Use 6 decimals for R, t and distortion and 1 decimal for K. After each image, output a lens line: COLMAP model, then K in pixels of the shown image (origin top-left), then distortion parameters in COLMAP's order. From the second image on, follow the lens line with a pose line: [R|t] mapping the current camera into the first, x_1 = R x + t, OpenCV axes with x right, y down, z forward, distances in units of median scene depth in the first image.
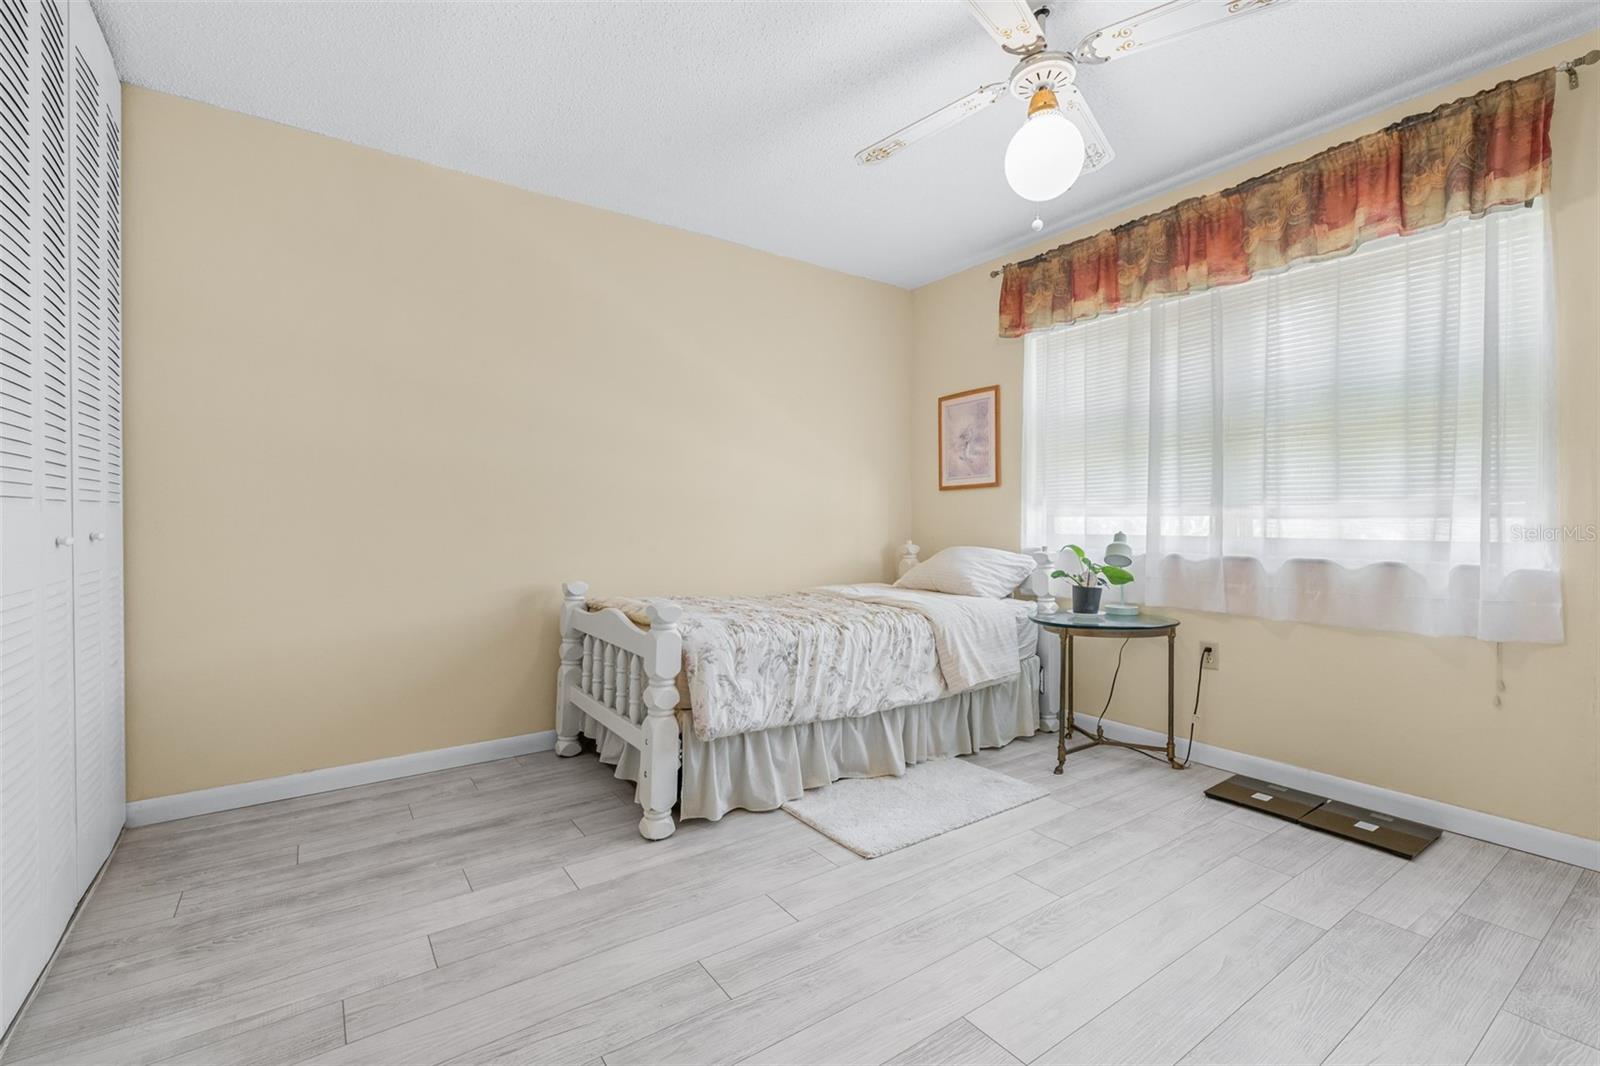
lens RADIAL K [[695.6, 0, 804.6], [0, 695.6, 527.6], [0, 0, 1]] dist [0.000093, 0.000237]
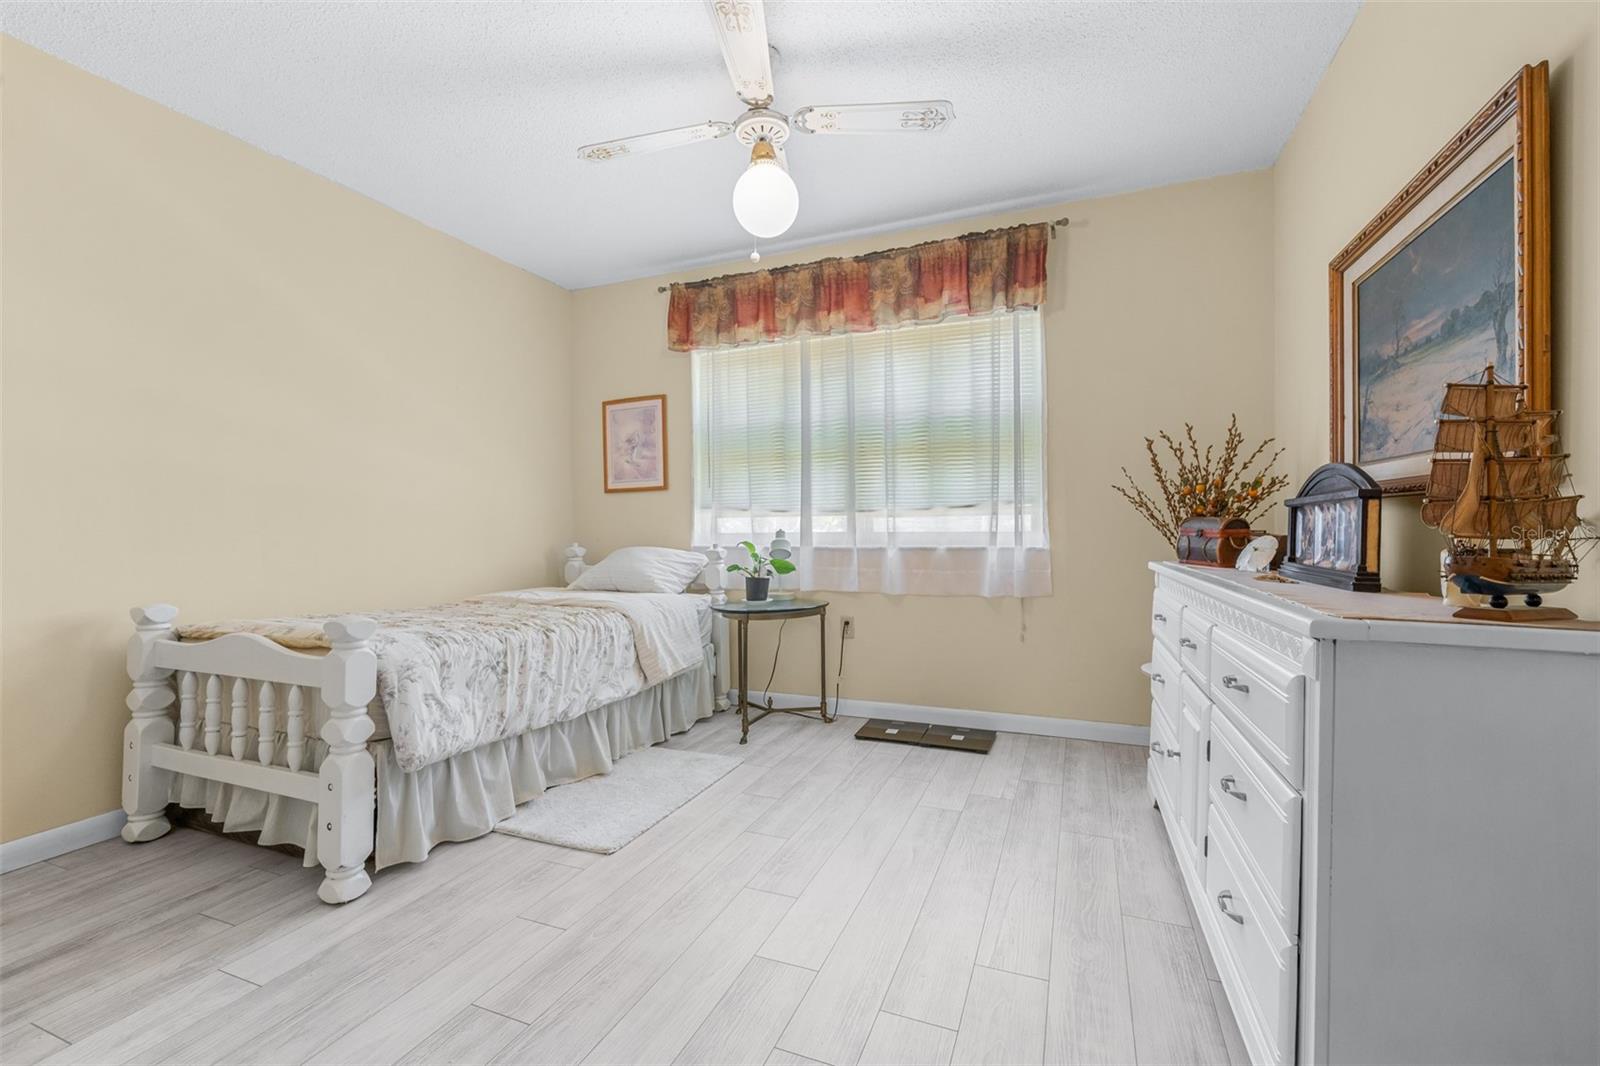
lens RADIAL K [[680.3, 0, 800.0], [0, 680.3, 533.0], [0, 0, 1]] dist [-0.000445, 0.000041]
pose [[0.845394, -0.014440, 0.533947, -0.154269], [0.015752, 0.999874, 0.002100, 0.011866], [-0.533910, 0.006635, 0.845515, 0.016023]]
